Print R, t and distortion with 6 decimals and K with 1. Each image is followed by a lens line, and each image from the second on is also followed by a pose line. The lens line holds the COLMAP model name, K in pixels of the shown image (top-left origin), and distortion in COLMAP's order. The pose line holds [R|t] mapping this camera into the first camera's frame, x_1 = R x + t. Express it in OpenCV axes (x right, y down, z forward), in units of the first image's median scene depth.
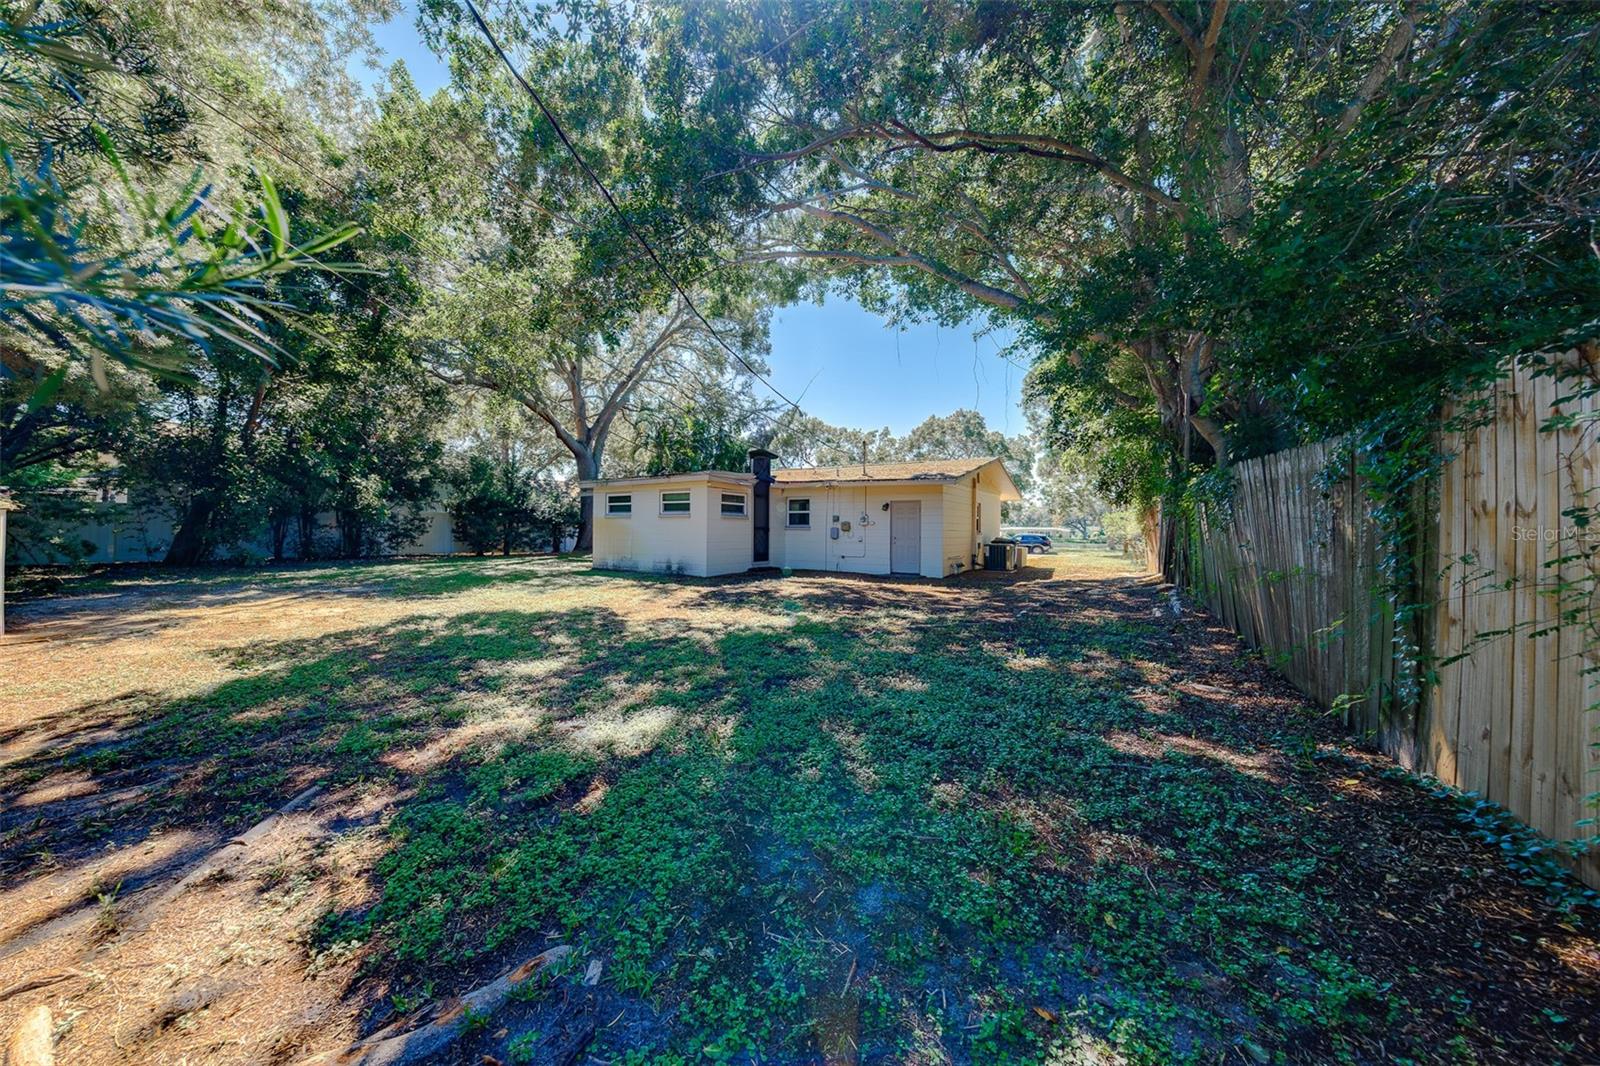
lens RADIAL K [[524.0, 0, 797.6], [0, 524.0, 531.1], [0, 0, 1]] dist [0.007436, -0.000935]
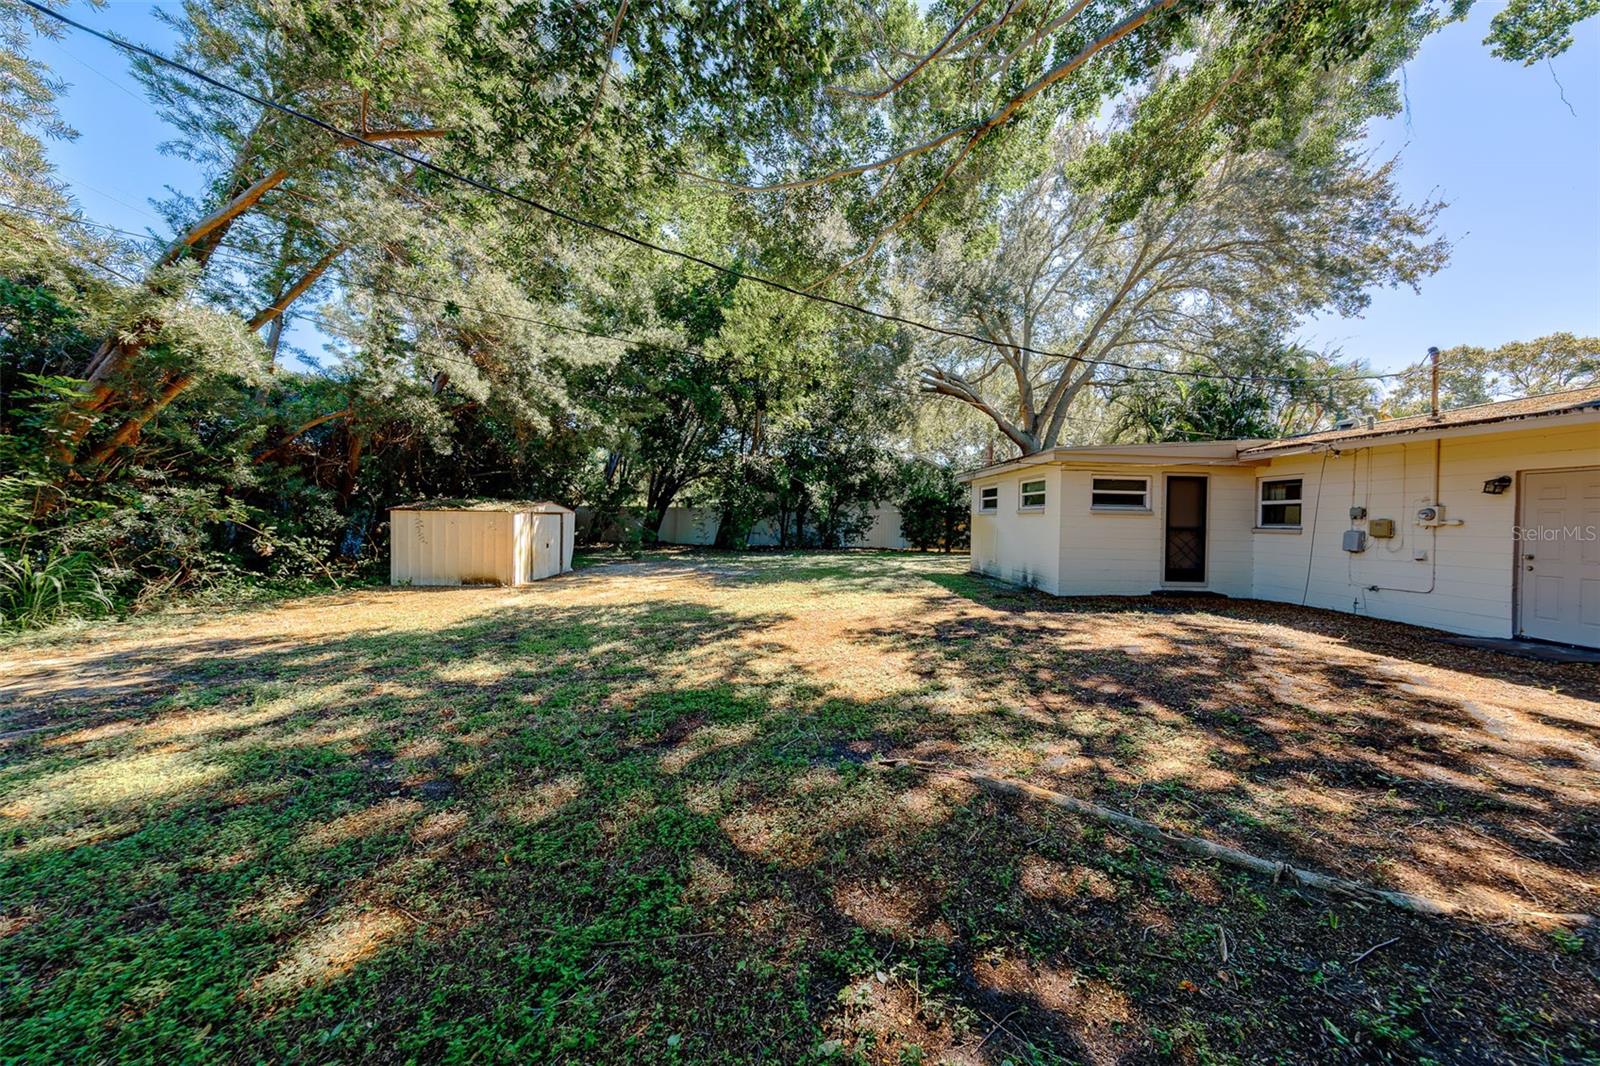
lens RADIAL K [[524.0, 0, 792.3], [0, 524.0, 529.8], [0, 0, 1]] dist [0.007436, -0.000935]
pose [[0.572784, 0.016713, -0.819536, 0.176058], [-0.014207, 0.999844, 0.010461, -0.005014], [0.819583, 0.005651, 0.572933, 0.255082]]
